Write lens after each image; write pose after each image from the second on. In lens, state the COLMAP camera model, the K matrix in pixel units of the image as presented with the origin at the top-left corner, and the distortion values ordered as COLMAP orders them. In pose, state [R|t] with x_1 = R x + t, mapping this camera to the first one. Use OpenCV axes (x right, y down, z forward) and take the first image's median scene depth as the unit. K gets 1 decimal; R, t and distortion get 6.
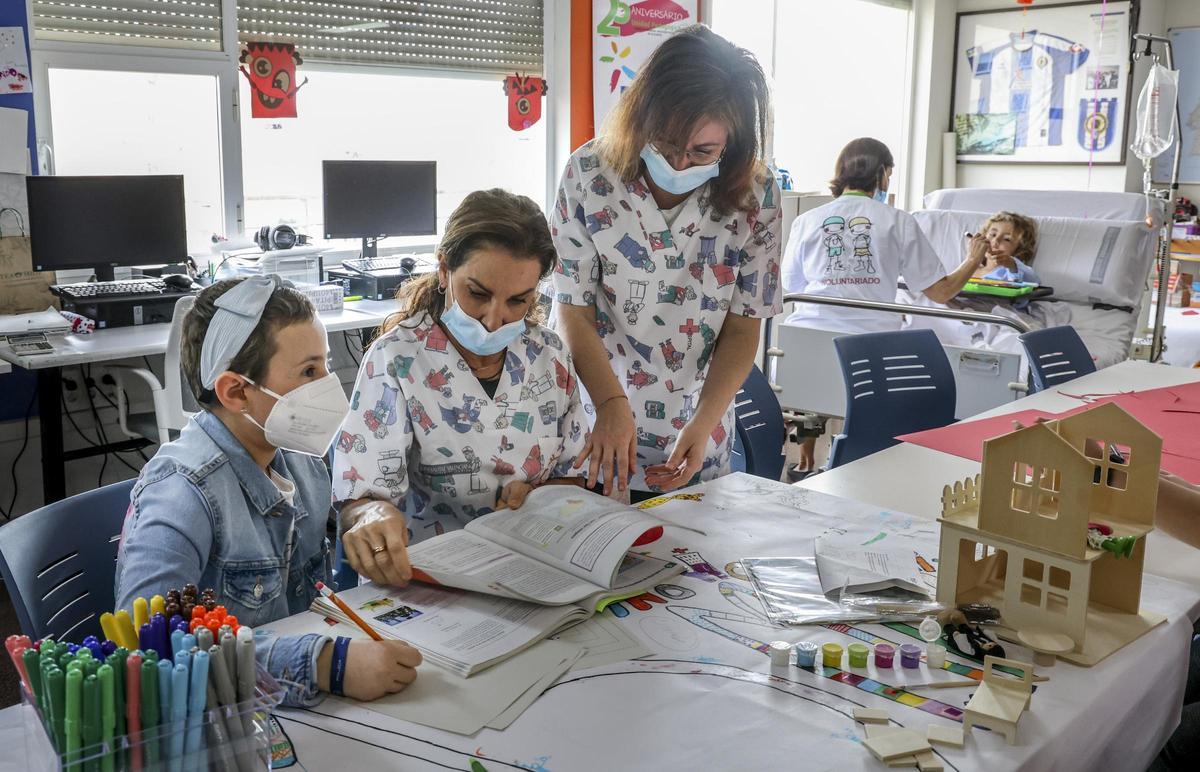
lens RADIAL K [[1160.0, 0, 554.4], [0, 1160.0, 328.8], [0, 0, 1]] dist [-0.012414, 0.000000]
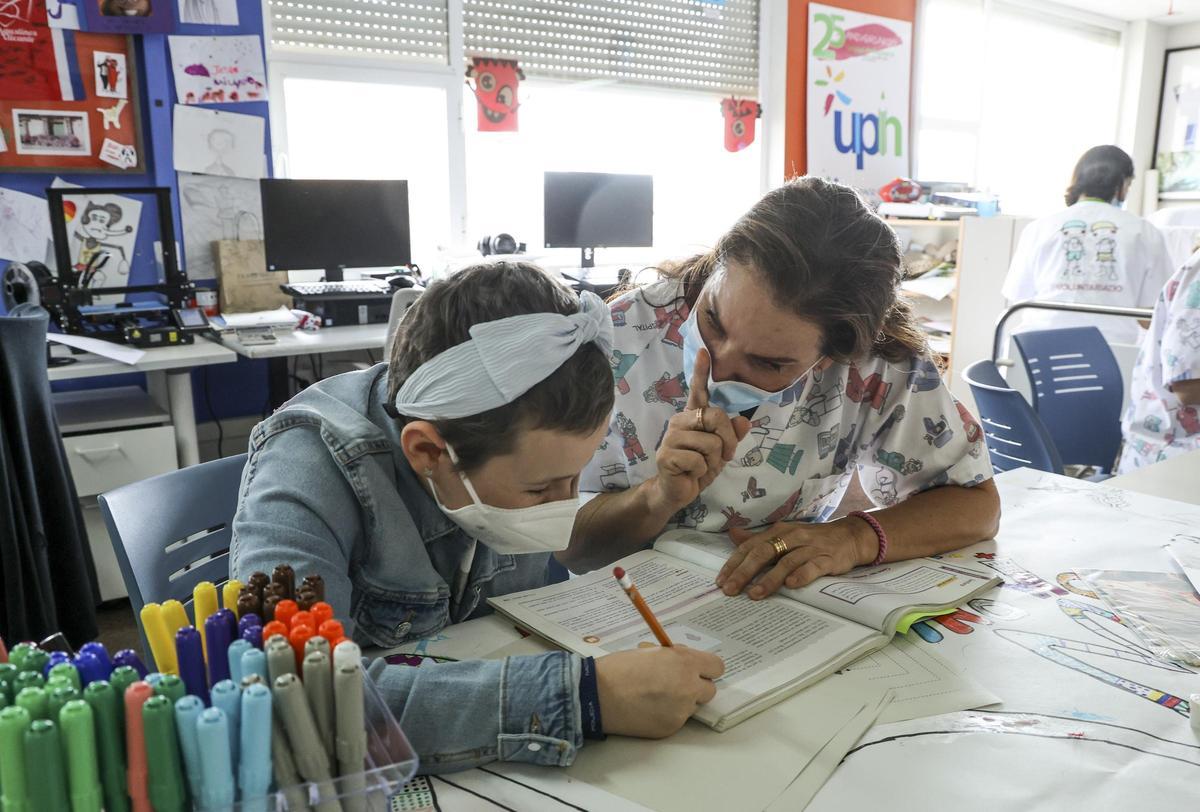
lens RADIAL K [[965.6, 0, 598.4], [0, 965.6, 458.1], [0, 0, 1]] dist [-0.100457, 0.065488]
pose [[0.988713, 0.028675, -0.147053, -0.021001], [-0.016081, 0.996155, 0.086122, 0.033638], [0.148957, -0.082785, 0.985372, 0.158885]]
